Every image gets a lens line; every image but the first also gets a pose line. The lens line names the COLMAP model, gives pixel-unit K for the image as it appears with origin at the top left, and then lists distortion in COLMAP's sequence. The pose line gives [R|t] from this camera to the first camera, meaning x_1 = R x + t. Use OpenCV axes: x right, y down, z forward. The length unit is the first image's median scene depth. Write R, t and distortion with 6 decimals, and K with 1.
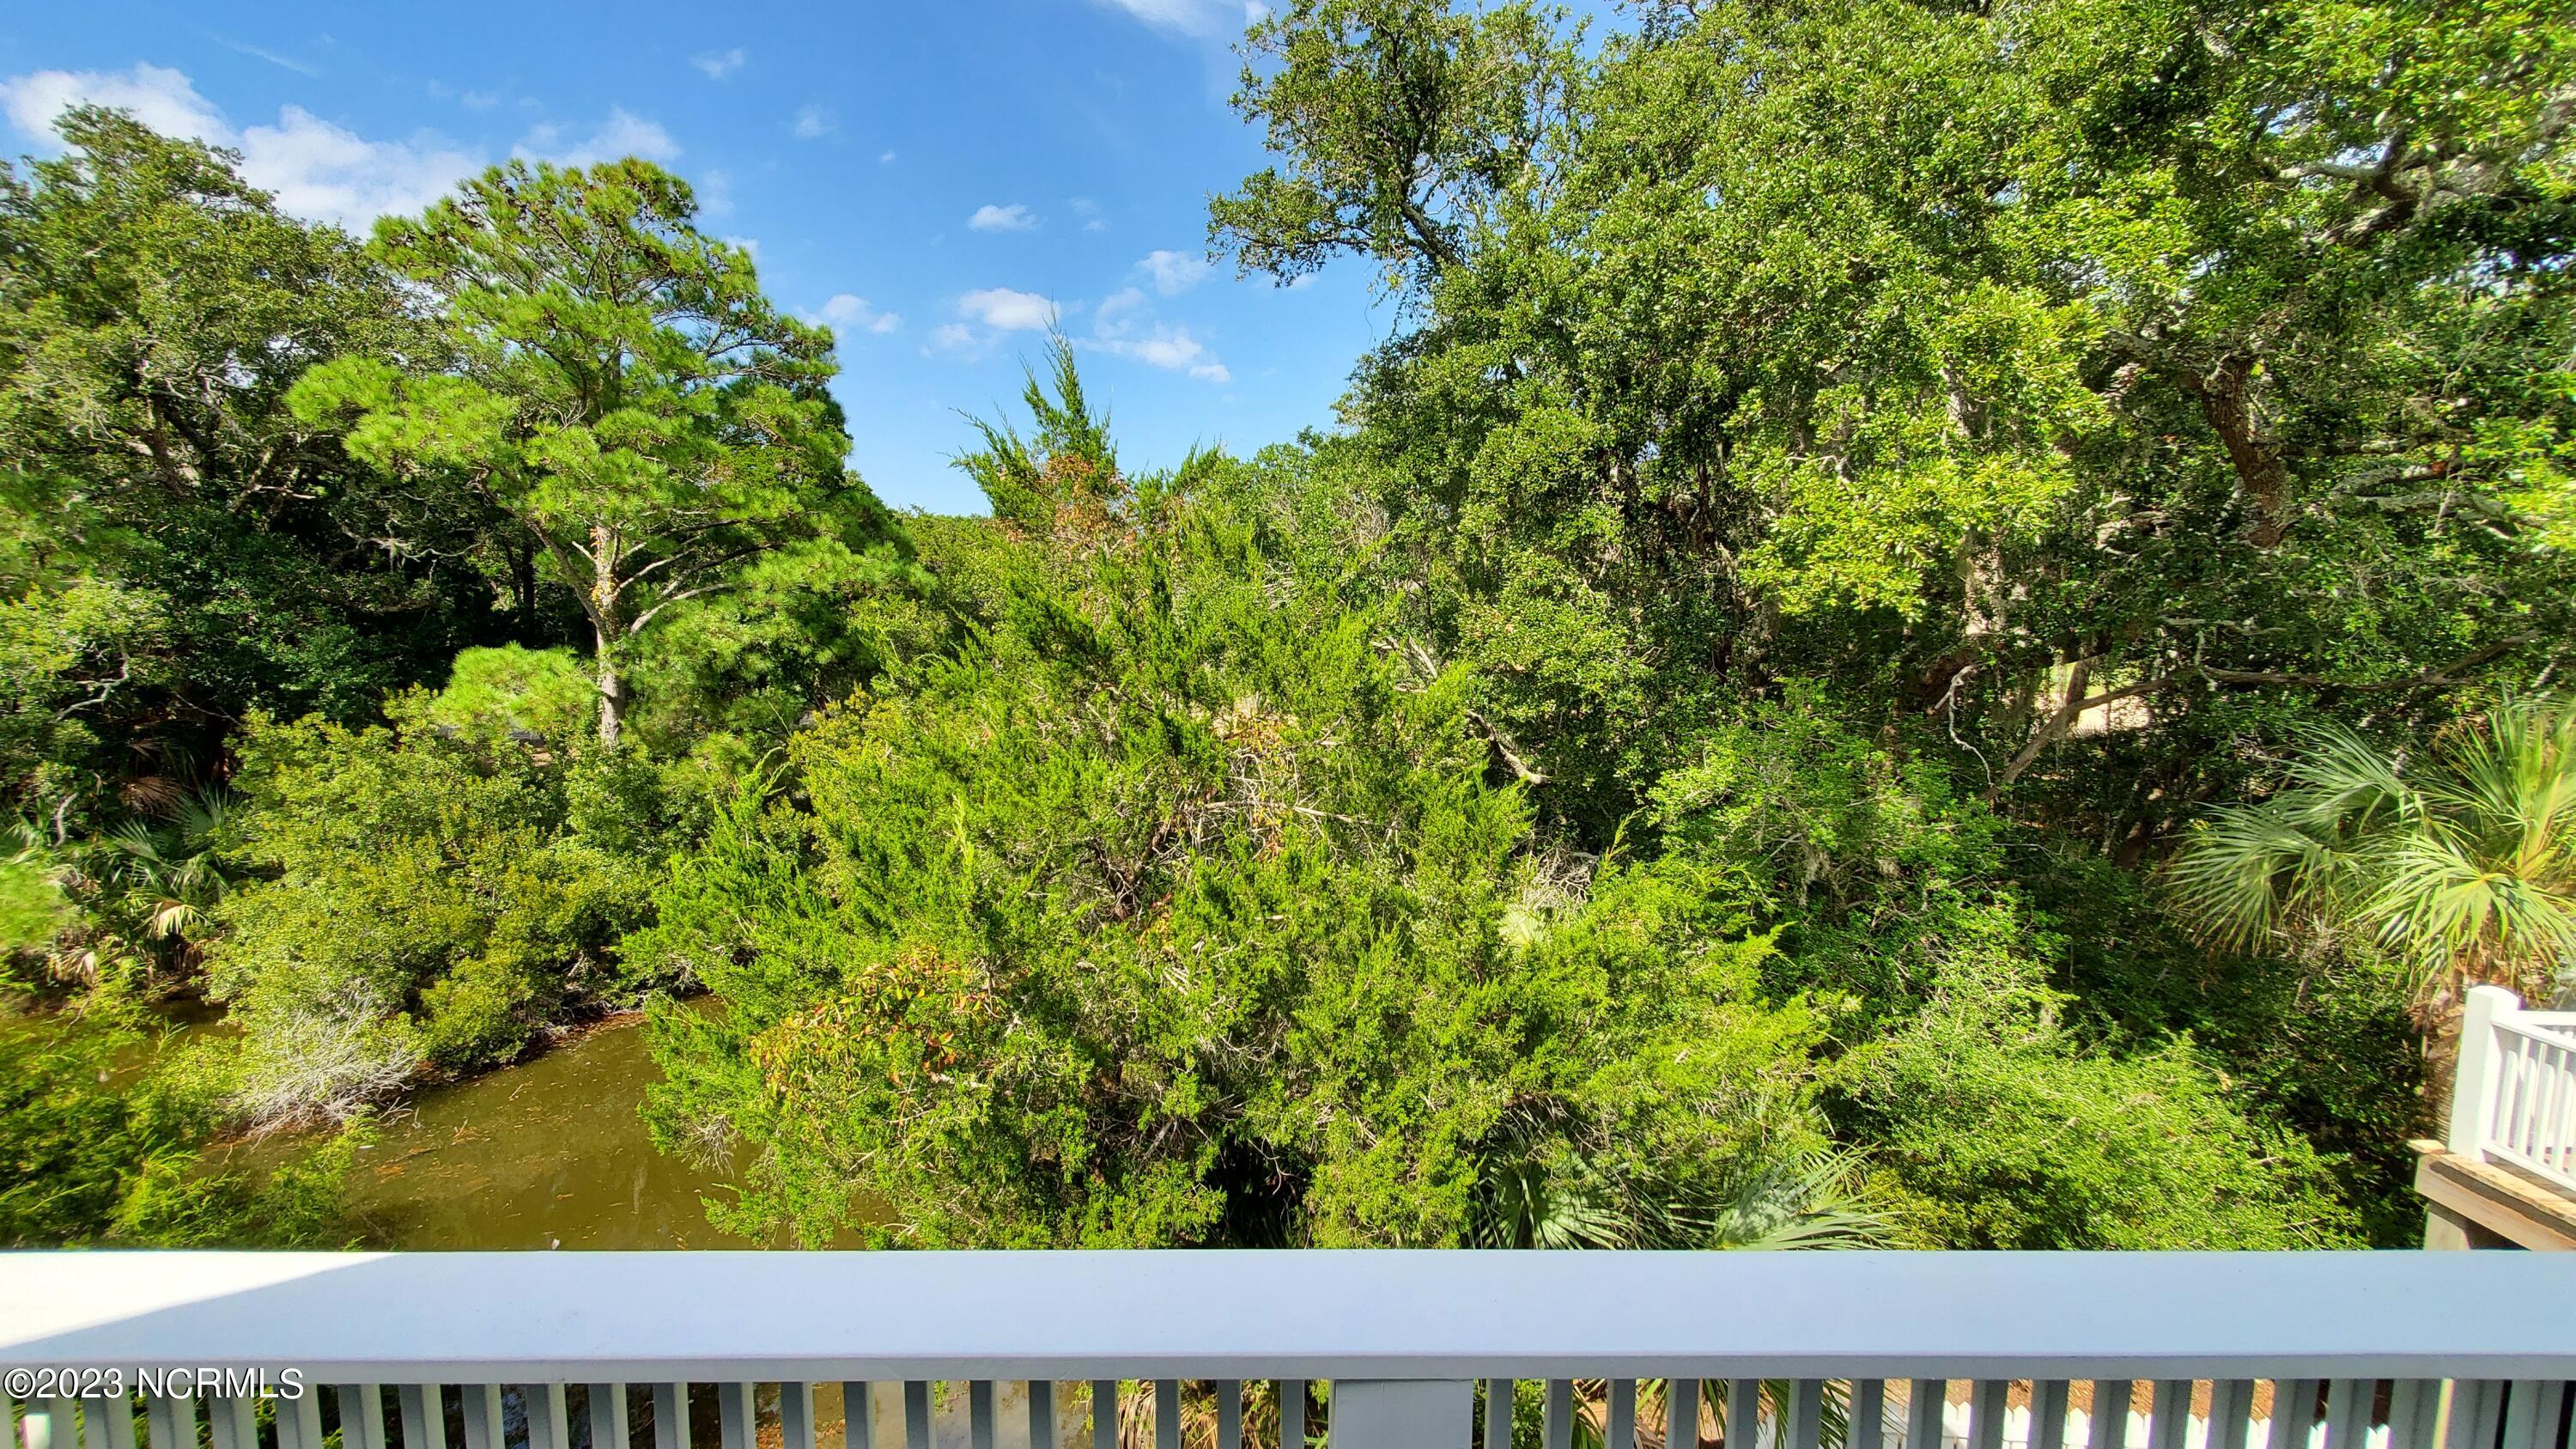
lens RADIAL K [[1024.5, 0, 1280.2], [0, 1024.5, 726.8], [0, 0, 1]] dist [0.003600, -0.002982]
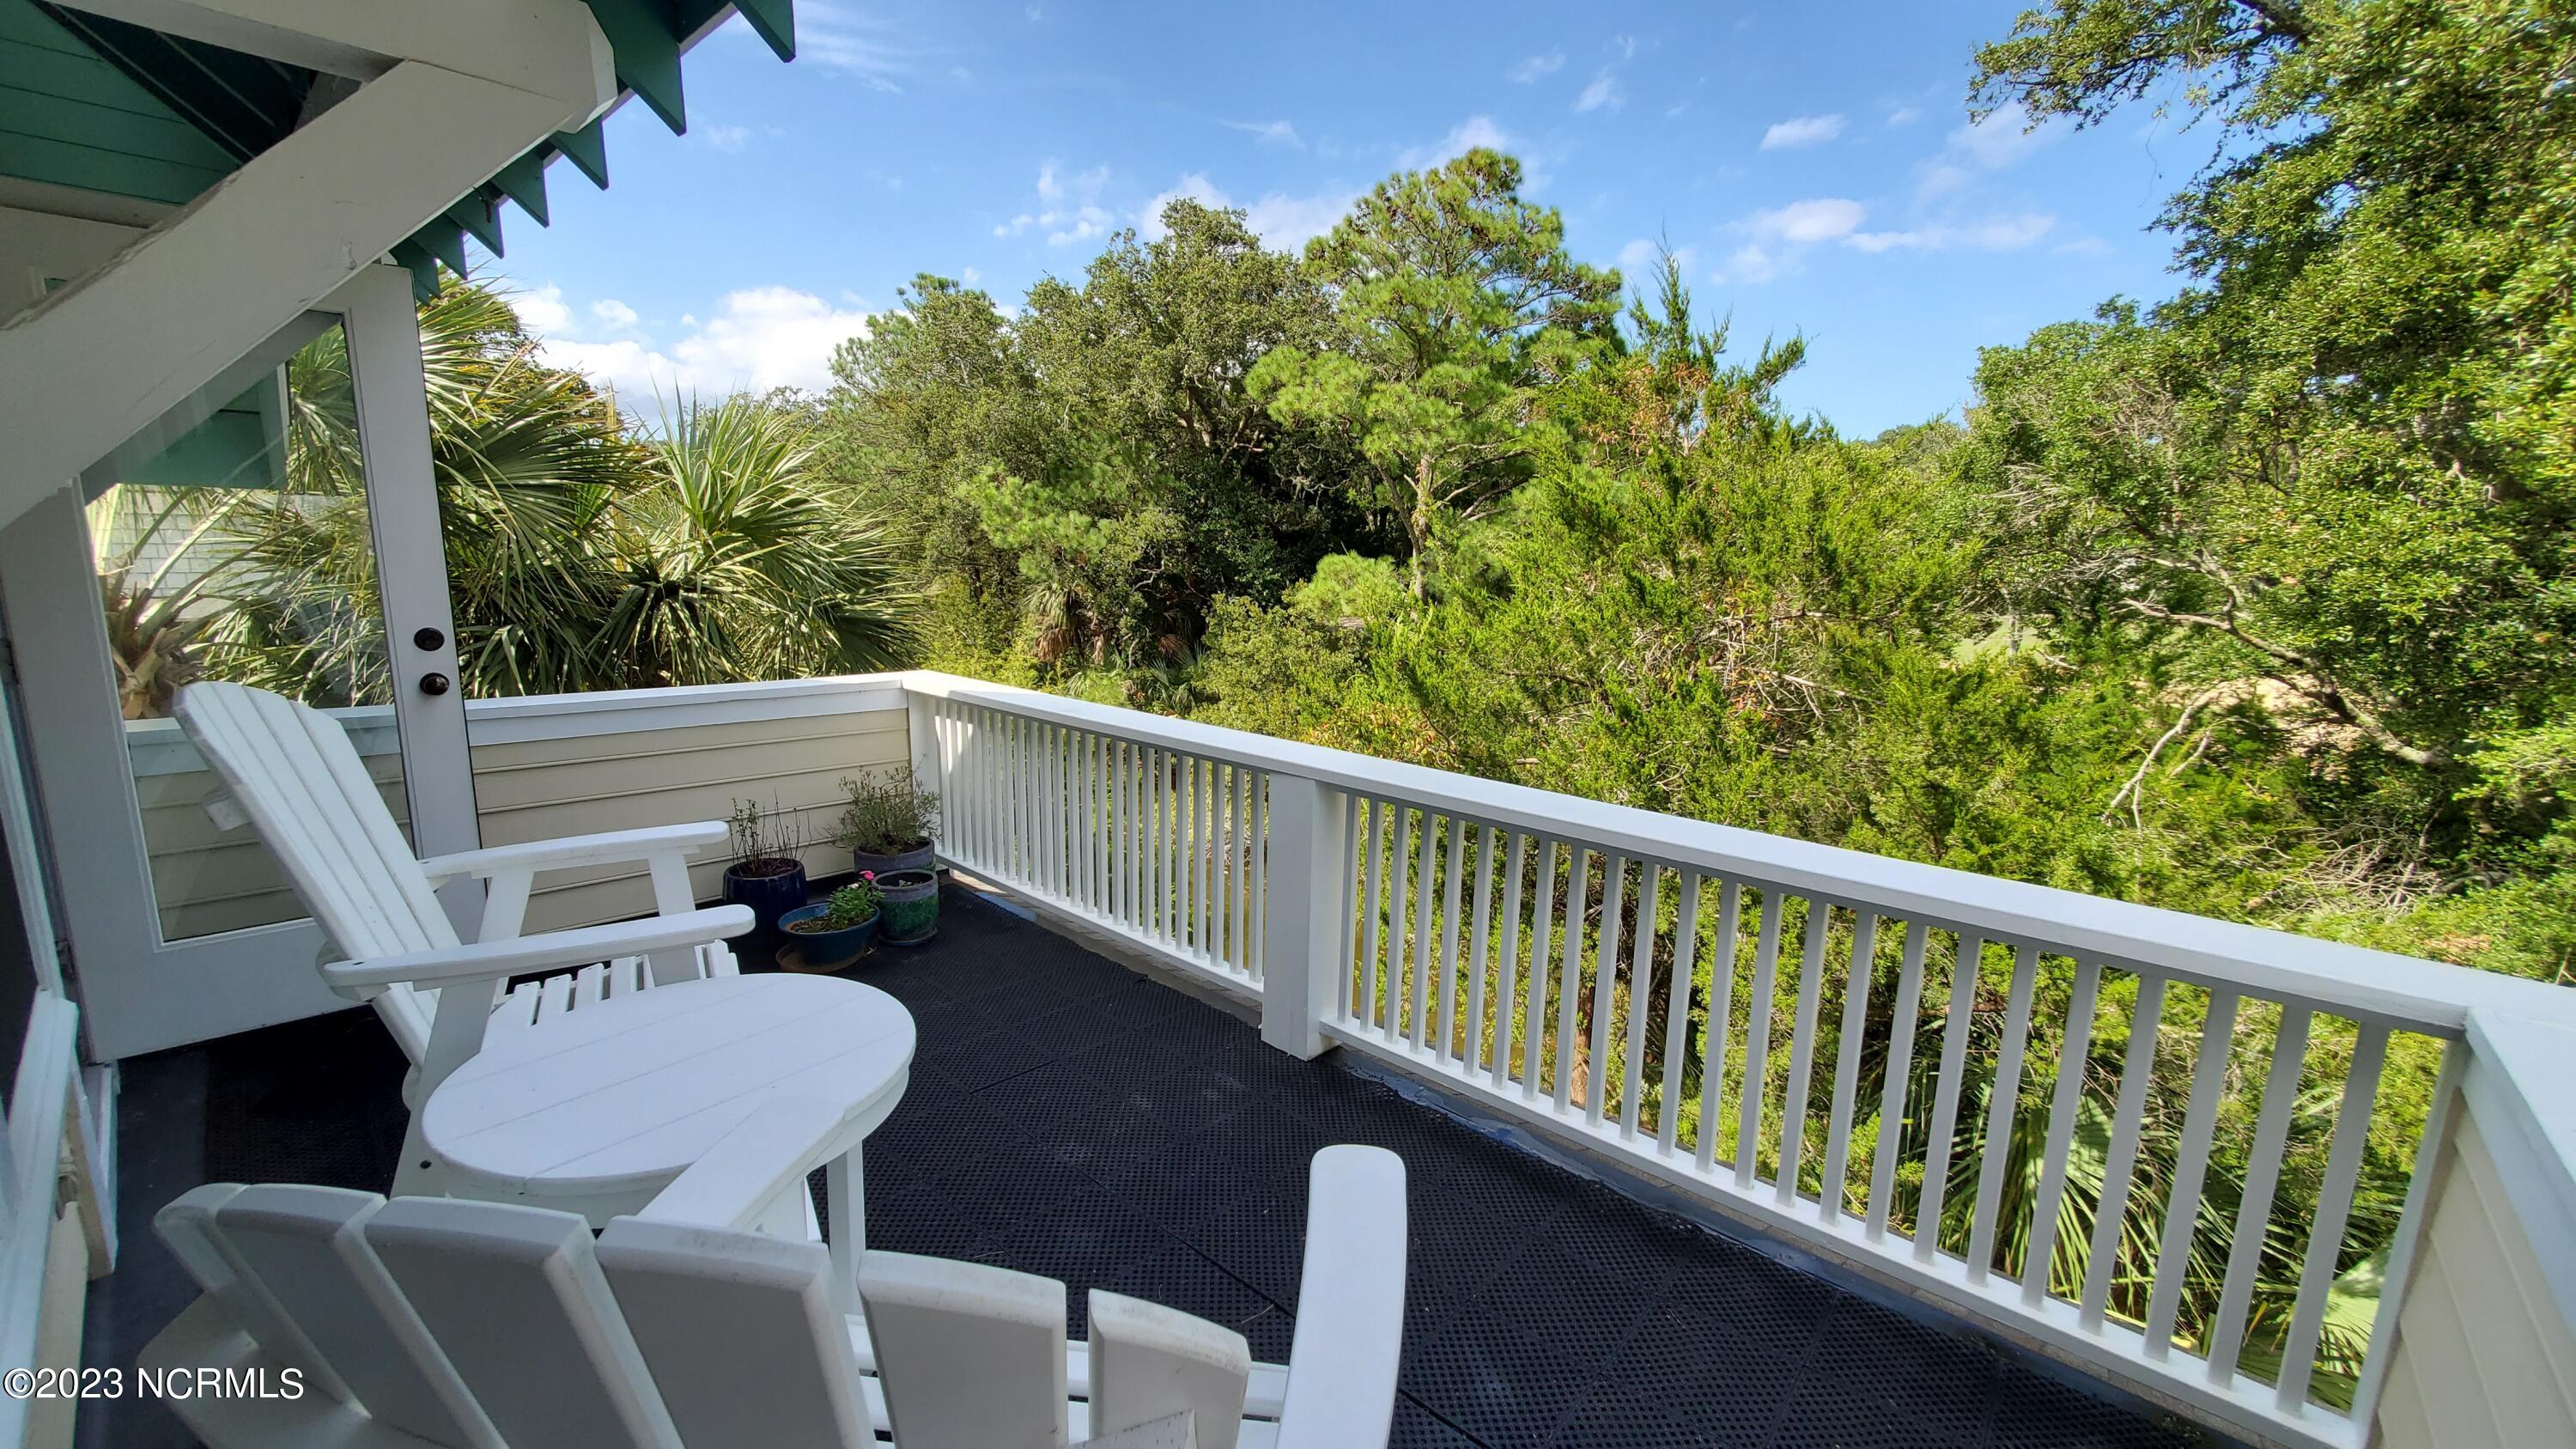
lens RADIAL K [[1027.8, 0, 1293.2], [0, 1027.8, 730.9], [0, 0, 1]] dist [0.000625, -0.000166]
pose [[0.731605, 0.131573, -0.668912, 0.238158], [-0.088643, 0.991229, 0.098021, 0.049942], [0.675941, -0.012419, 0.736851, -0.092130]]
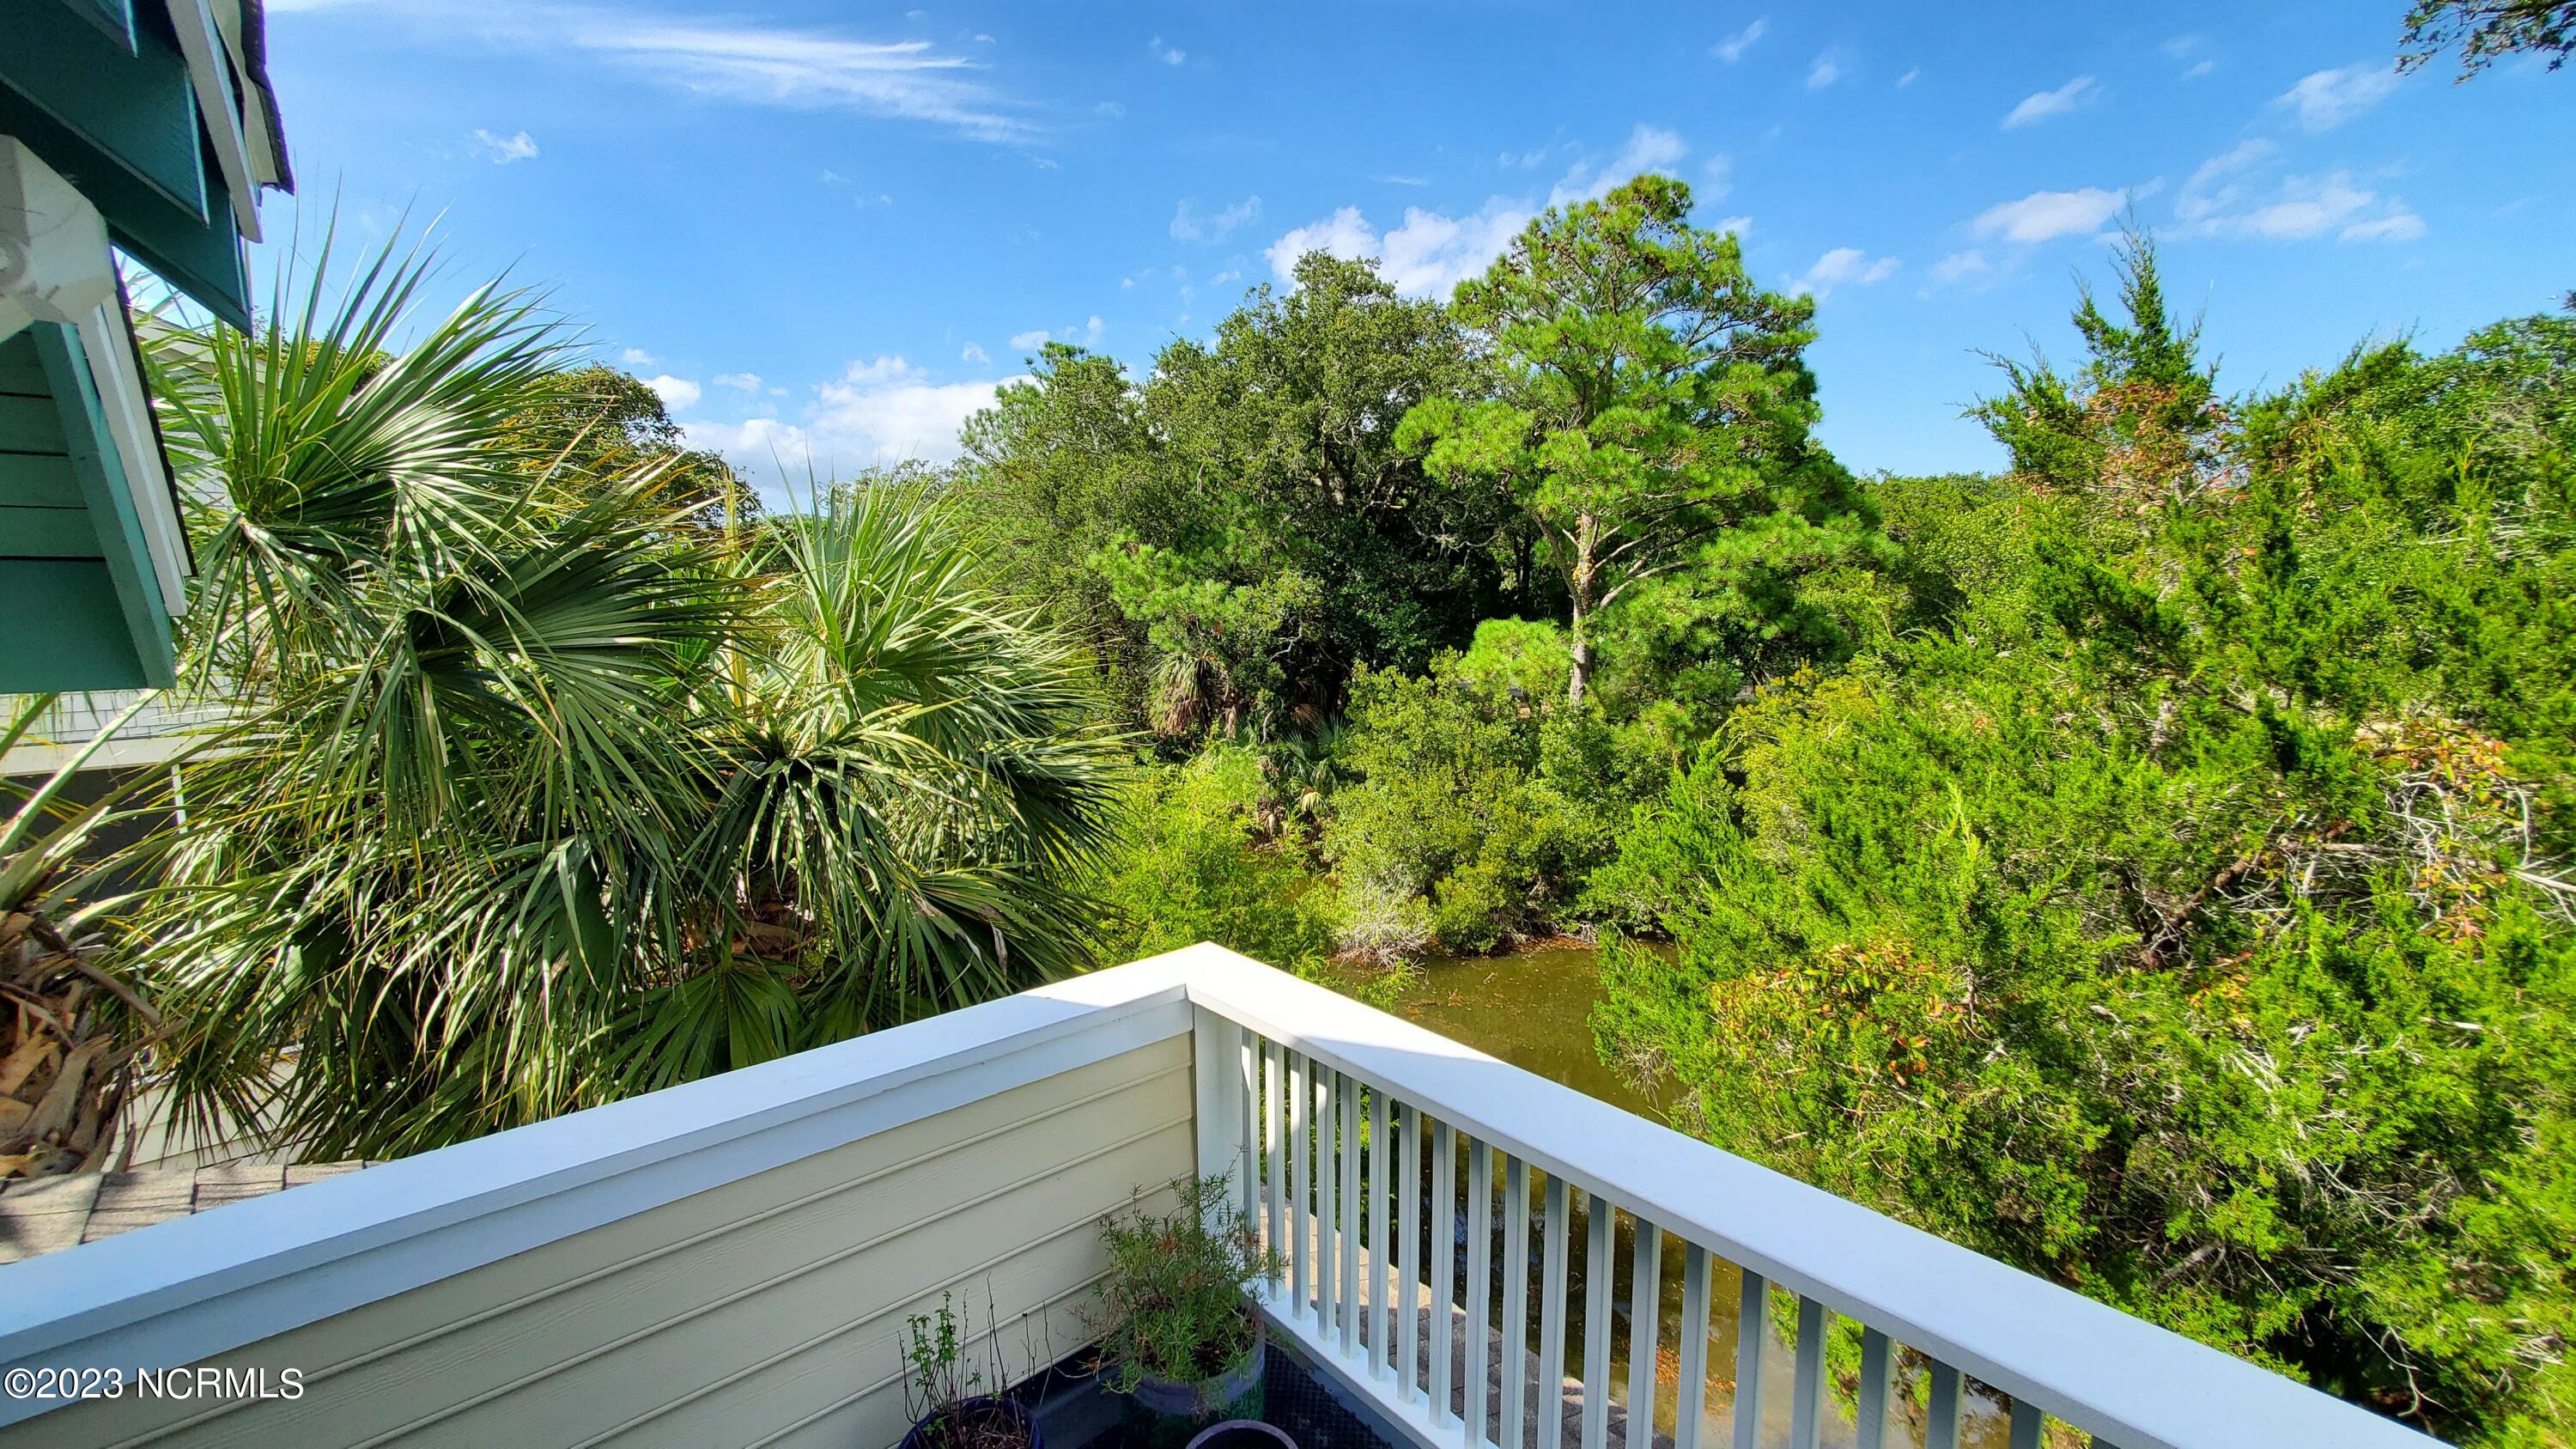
lens RADIAL K [[1024.5, 0, 1280.2], [0, 1024.5, 726.8], [0, 0, 1]] dist [0.003600, -0.002982]
pose [[0.655880, 0.089374, -0.749556, -0.014053], [-0.071912, 0.995848, 0.055816, 0.004058], [0.751432, 0.017293, 0.659584, -0.019221]]
